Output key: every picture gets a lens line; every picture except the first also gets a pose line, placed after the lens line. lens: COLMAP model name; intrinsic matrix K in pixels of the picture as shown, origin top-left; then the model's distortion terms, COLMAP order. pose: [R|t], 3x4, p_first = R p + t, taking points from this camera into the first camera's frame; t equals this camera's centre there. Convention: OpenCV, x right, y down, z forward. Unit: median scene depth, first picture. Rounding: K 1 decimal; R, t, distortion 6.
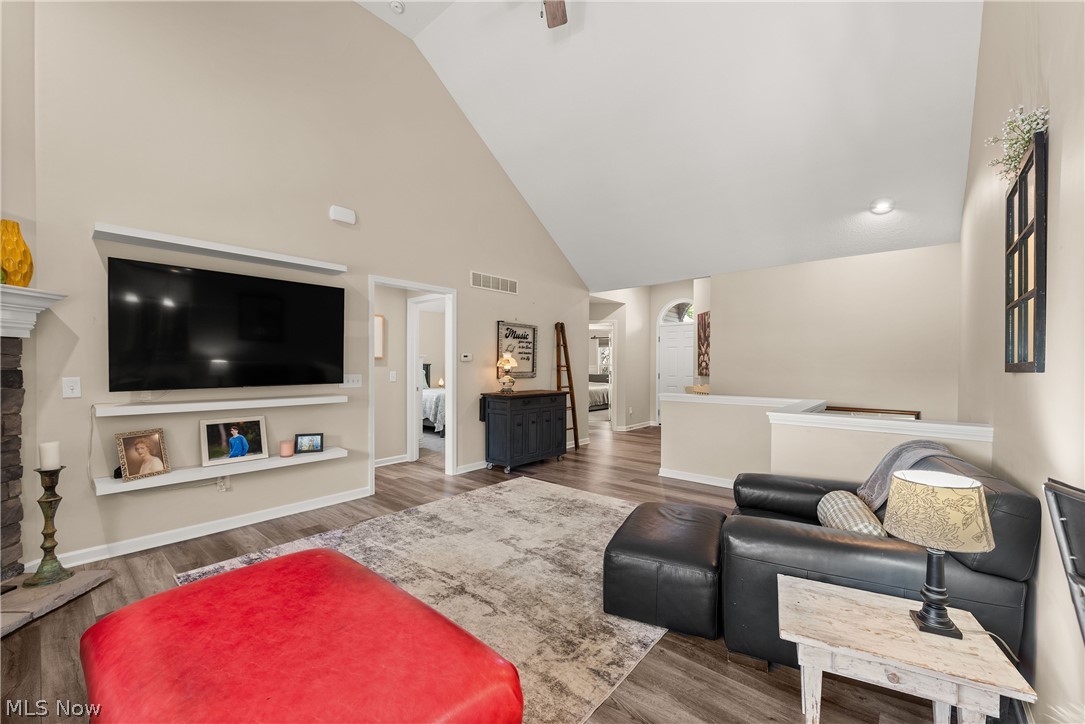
lens RADIAL K [[431.5, 0, 542.9], [0, 431.5, 366.7], [0, 0, 1]] dist [0.004323, -0.001847]
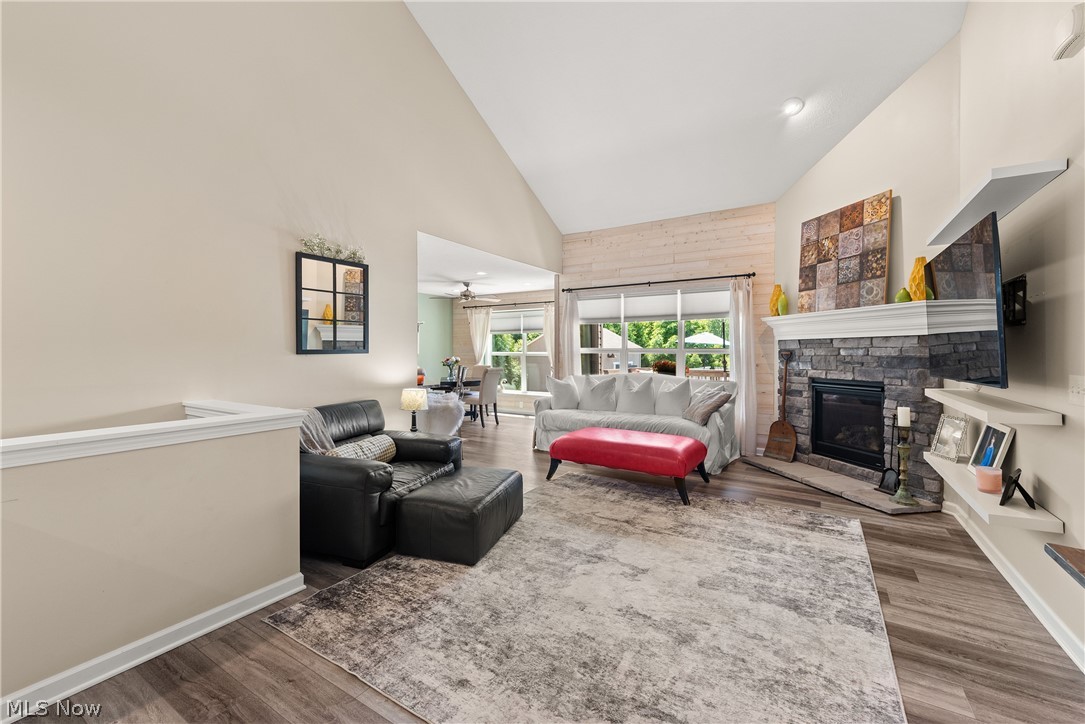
lens RADIAL K [[431.5, 0, 553.2], [0, 431.5, 361.6], [0, 0, 1]] dist [0.004323, -0.001847]
pose [[-0.984493, 0.000098, -0.175422, 0.166429], [-0.005121, 0.999557, 0.029303, -0.007407], [0.175348, 0.029747, -0.984057, 1.382634]]
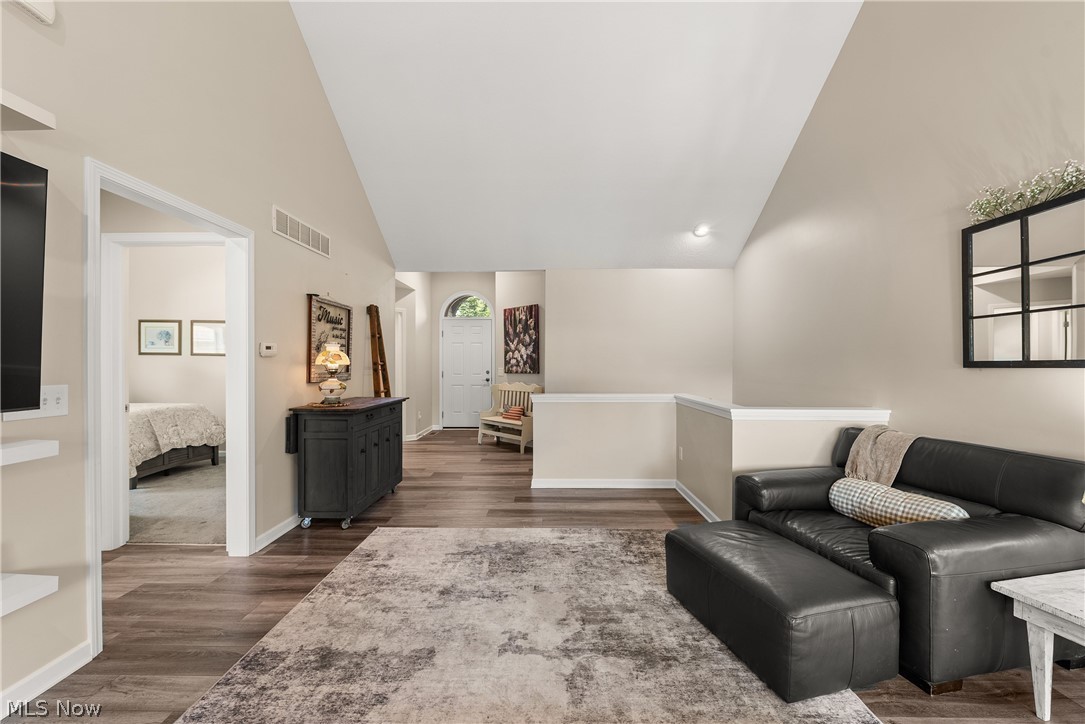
lens RADIAL K [[431.5, 0, 536.2], [0, 431.5, 365.2], [0, 0, 1]] dist [0.004323, -0.001847]
pose [[0.766884, -0.005665, 0.641761, -0.357371], [0.003027, 0.999982, 0.005209, -0.003154], [-0.641779, -0.002053, 0.766887, 0.396161]]
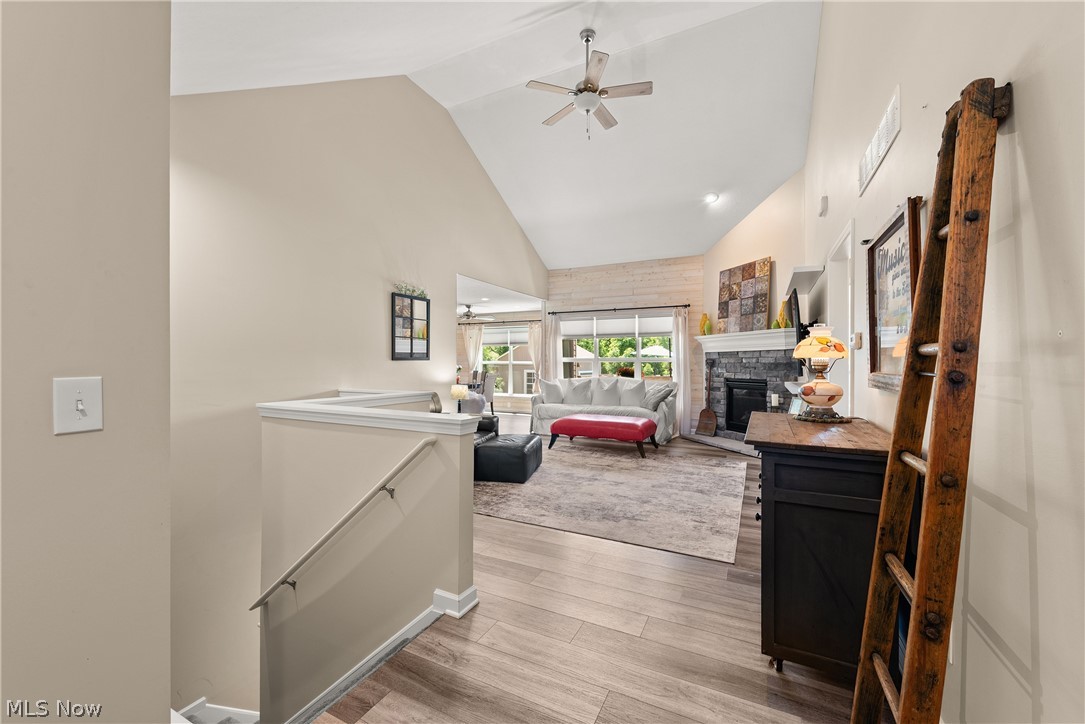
lens RADIAL K [[431.5, 0, 551.0], [0, 431.5, 367.0], [0, 0, 1]] dist [0.004323, -0.001847]
pose [[-0.962219, -0.003460, -0.272254, 0.402190], [-0.007696, 0.999865, 0.014493, 0.003413], [0.272167, 0.016041, -0.962116, 1.805969]]
